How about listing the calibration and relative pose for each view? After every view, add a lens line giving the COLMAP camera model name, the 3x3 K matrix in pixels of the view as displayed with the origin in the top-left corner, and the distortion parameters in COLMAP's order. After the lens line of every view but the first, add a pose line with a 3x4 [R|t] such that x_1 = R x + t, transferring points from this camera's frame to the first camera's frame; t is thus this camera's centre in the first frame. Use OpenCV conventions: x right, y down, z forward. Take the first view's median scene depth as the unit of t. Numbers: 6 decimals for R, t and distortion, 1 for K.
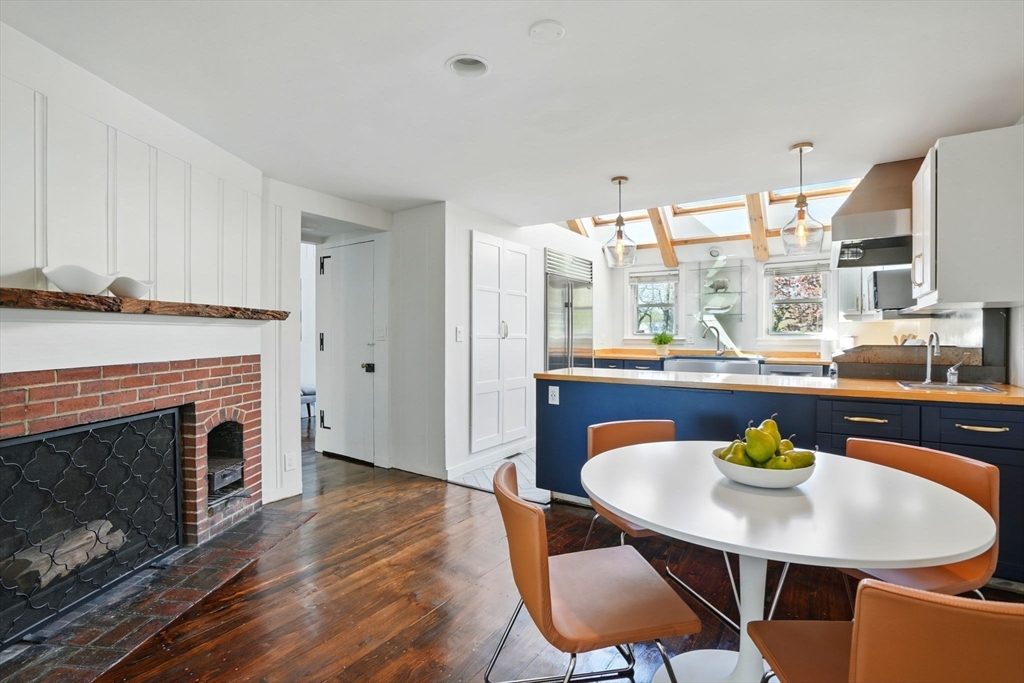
lens RADIAL K [[485.1, 0, 511.1], [0, 485.1, 340.0], [0, 0, 1]] dist [-0.036294, -0.000319]
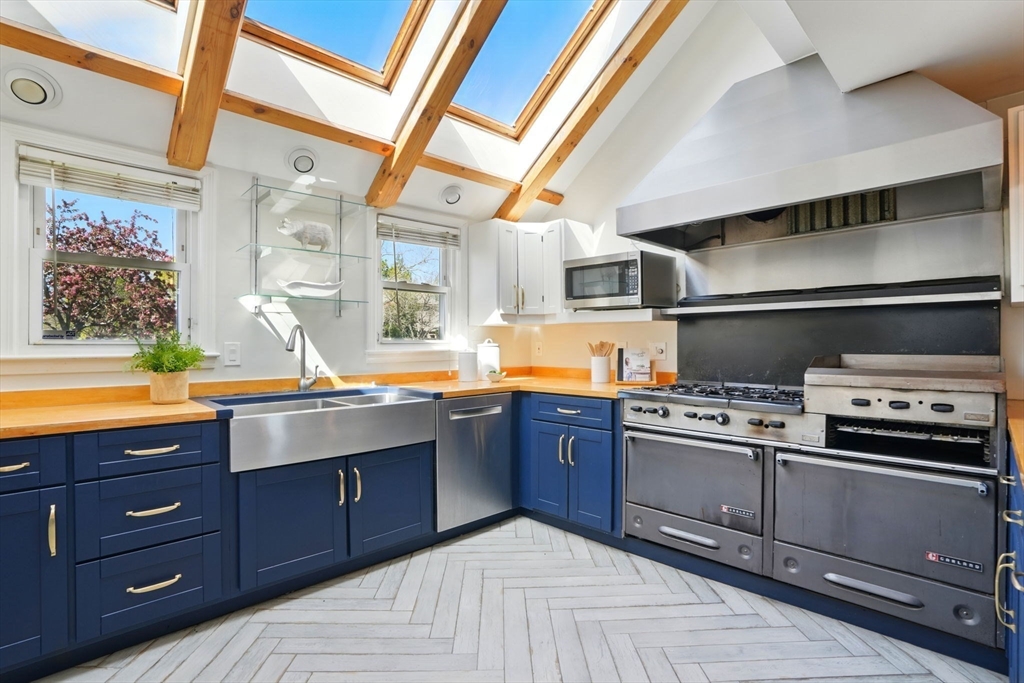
lens RADIAL K [[485.1, 0, 511.1], [0, 485.1, 342.8], [0, 0, 1]] dist [-0.036294, -0.000319]
pose [[0.211967, 0.006655, 0.977254, 0.024532], [0.016182, 0.999816, -0.010318, -0.004189], [-0.977143, 0.018002, 0.211821, 0.715917]]
